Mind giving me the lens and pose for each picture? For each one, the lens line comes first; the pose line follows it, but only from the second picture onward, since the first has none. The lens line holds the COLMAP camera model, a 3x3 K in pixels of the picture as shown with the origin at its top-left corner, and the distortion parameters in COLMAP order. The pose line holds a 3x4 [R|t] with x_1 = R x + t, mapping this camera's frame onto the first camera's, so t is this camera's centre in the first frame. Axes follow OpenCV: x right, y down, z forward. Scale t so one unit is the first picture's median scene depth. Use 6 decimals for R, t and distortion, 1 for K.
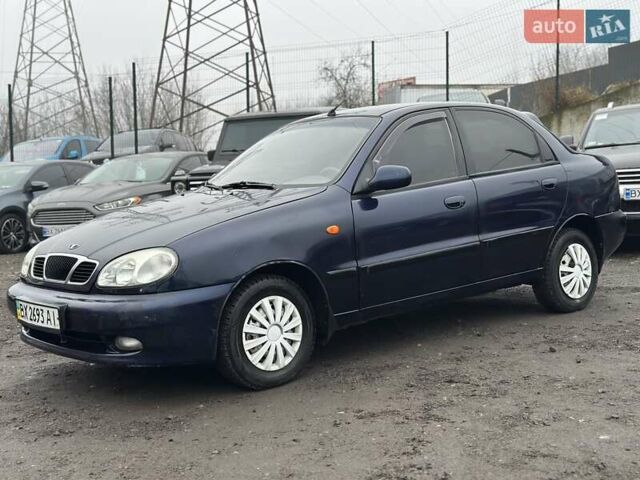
lens RADIAL K [[875.3, 0, 321.9], [0, 875.3, 242.8], [0, 0, 1]] dist [0.119776, 0.000000]
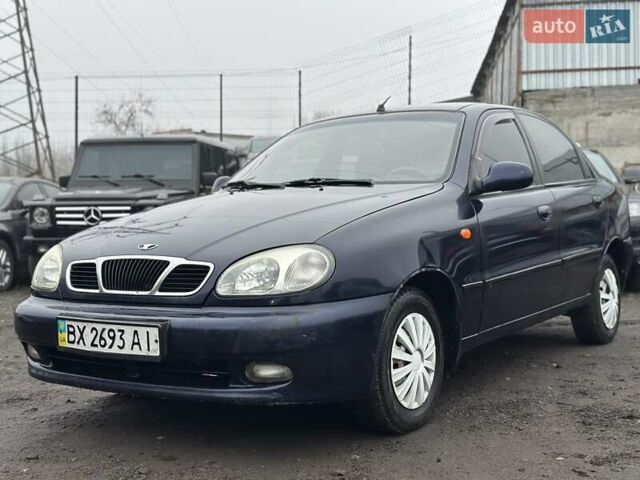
lens RADIAL K [[875.3, 0, 314.9], [0, 875.3, 240.8], [0, 0, 1]] dist [0.119776, 0.000000]
pose [[0.964062, 0.024469, 0.264549, -0.354005], [-0.007355, 0.997826, -0.065490, 0.048138], [-0.265576, 0.061191, 0.962146, 0.257893]]
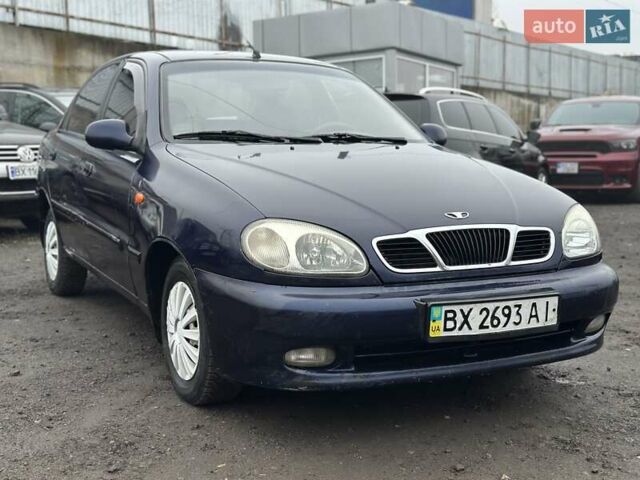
lens RADIAL K [[875.3, 0, 315.8], [0, 875.3, 242.3], [0, 0, 1]] dist [0.119776, 0.000000]
pose [[0.231020, -0.063613, 0.970867, -1.002968], [0.061203, 0.996834, 0.050751, -0.016935], [-0.971022, 0.047696, 0.234182, 0.985005]]
